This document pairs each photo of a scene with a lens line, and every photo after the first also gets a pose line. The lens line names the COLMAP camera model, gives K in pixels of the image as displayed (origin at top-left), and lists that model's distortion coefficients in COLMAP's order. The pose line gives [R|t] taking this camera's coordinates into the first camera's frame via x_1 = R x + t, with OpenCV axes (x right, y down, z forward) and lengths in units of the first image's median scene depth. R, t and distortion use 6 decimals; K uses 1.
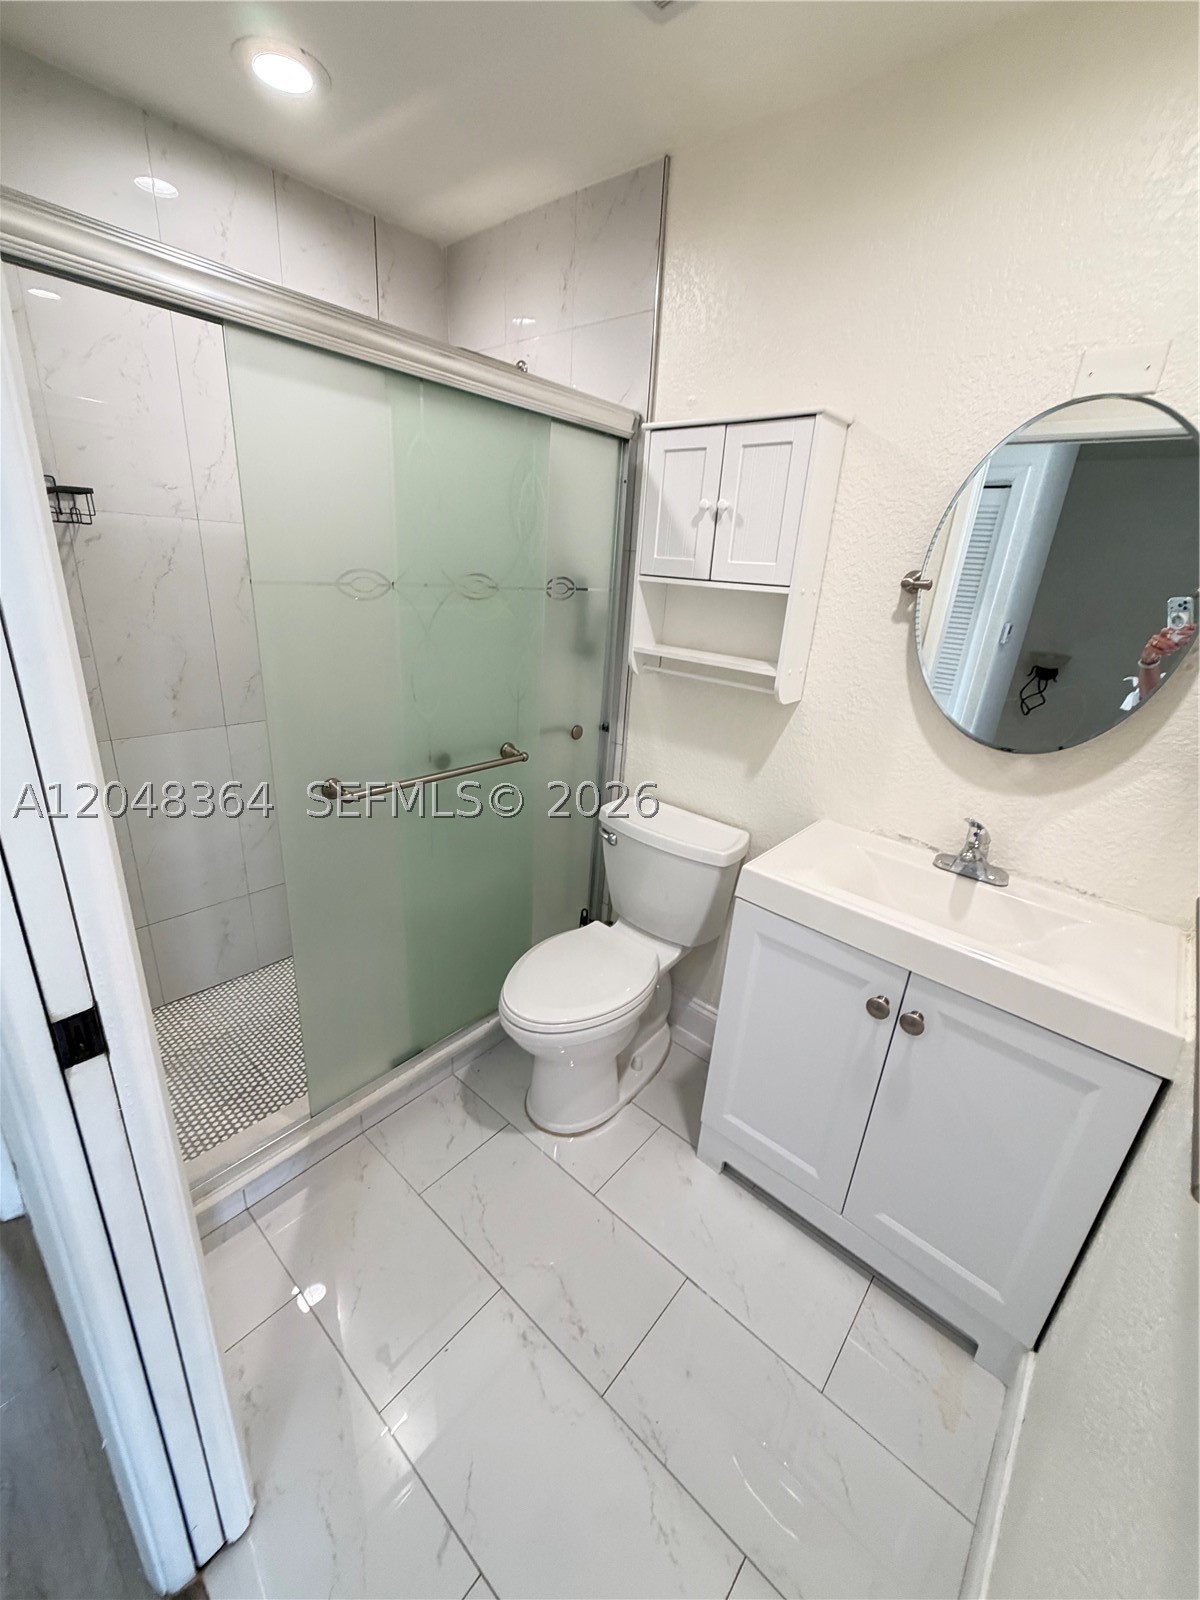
lens RADIAL K [[636.5, 0, 596.8], [0, 636.5, 794.6], [0, 0, 1]] dist [-0.001720, 0.000719]
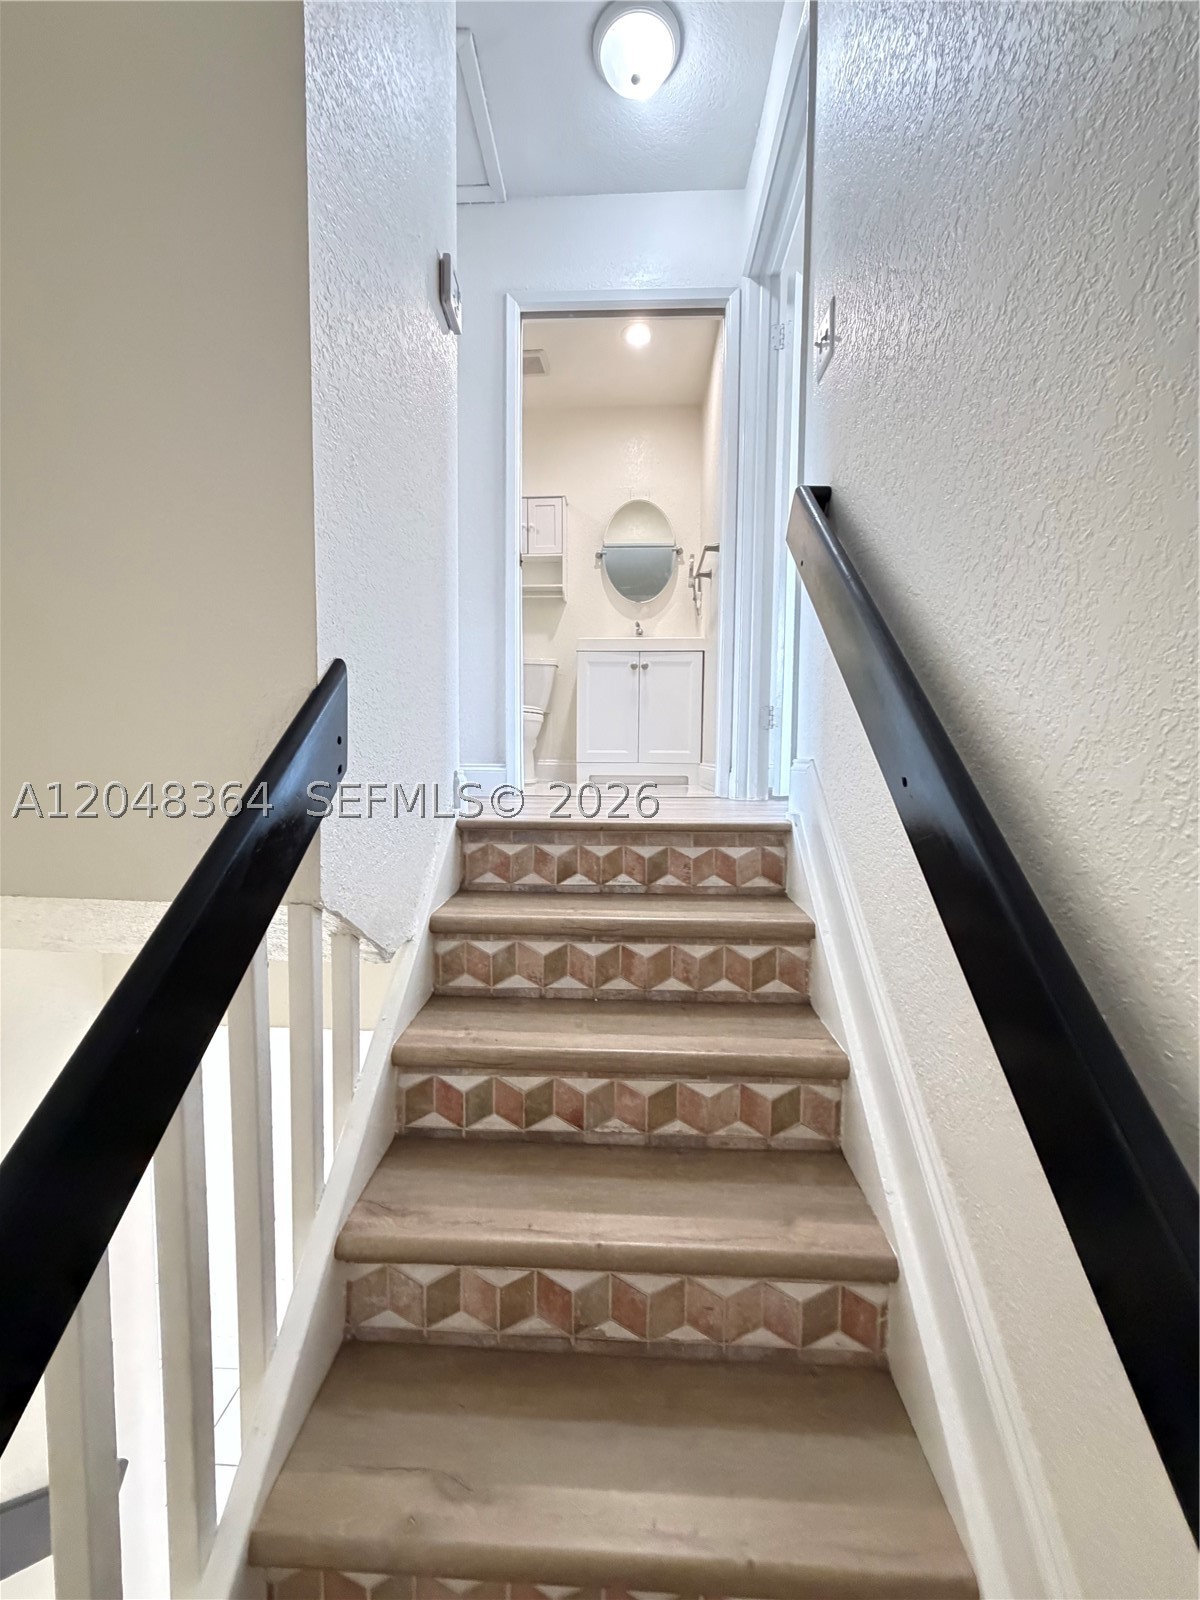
lens RADIAL K [[636.5, 0, 595.3], [0, 636.5, 797.1], [0, 0, 1]] dist [-0.001720, 0.000719]
pose [[0.784930, -0.101389, 0.611233, -1.501017], [0.251996, 0.953481, -0.165447, 1.279469], [-0.566024, 0.283893, 0.773965, -0.993119]]
